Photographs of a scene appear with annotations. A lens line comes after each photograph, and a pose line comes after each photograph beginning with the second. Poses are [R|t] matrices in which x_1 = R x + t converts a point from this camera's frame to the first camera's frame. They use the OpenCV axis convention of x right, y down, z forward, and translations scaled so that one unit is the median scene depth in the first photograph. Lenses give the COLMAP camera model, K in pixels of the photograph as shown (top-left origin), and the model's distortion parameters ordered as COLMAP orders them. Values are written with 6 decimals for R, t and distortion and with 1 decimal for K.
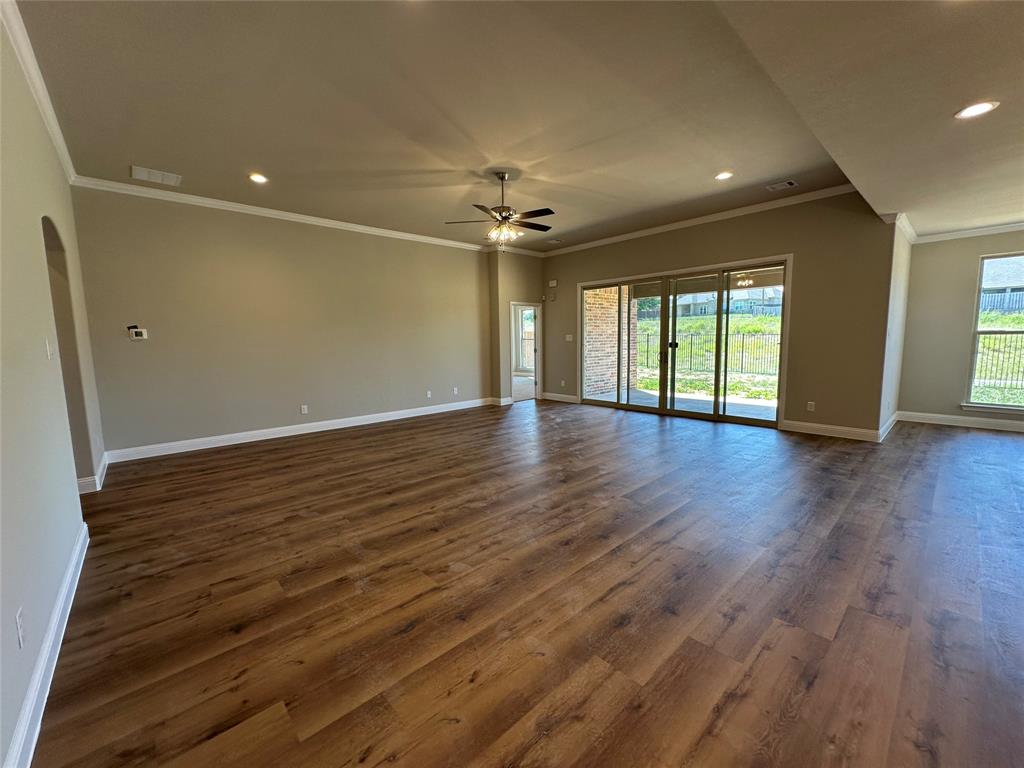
lens RADIAL K [[411.2, 0, 503.3], [0, 411.2, 384.2], [0, 0, 1]] dist [-0.002691, 0.000486]
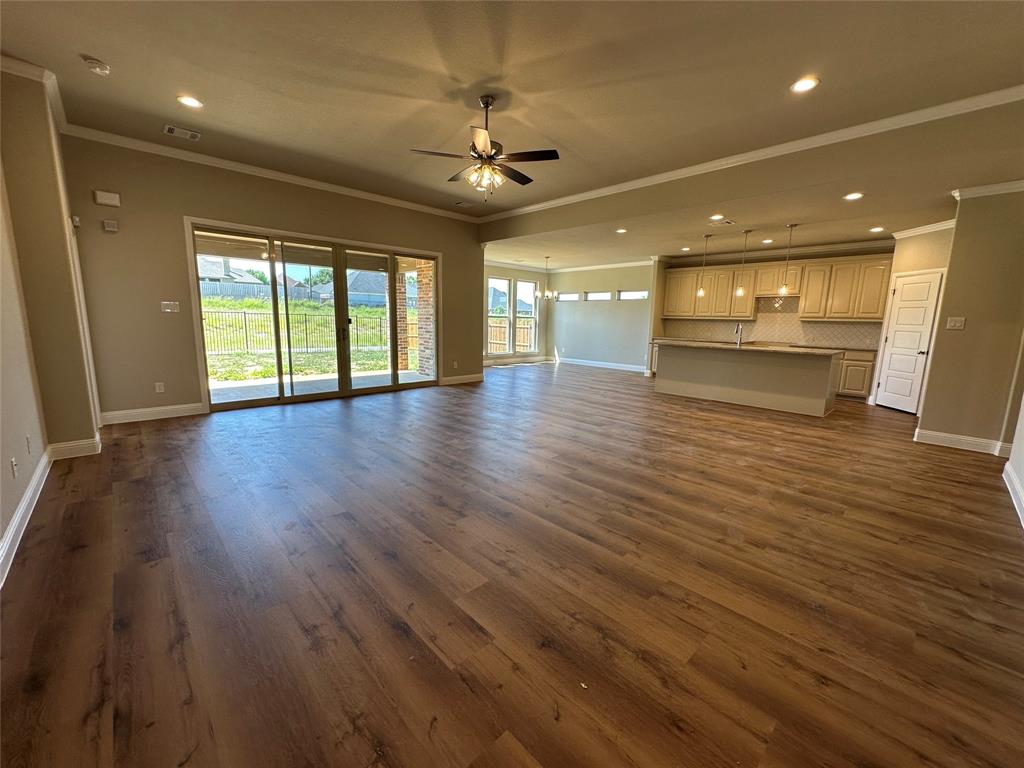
lens RADIAL K [[411.2, 0, 521.1], [0, 411.2, 385.5], [0, 0, 1]] dist [-0.002691, 0.000486]
pose [[-0.051268, -0.145980, 0.987958, -1.159121], [0.090545, 0.984505, 0.150168, -0.117046], [-0.994572, 0.097154, -0.037256, 1.378194]]
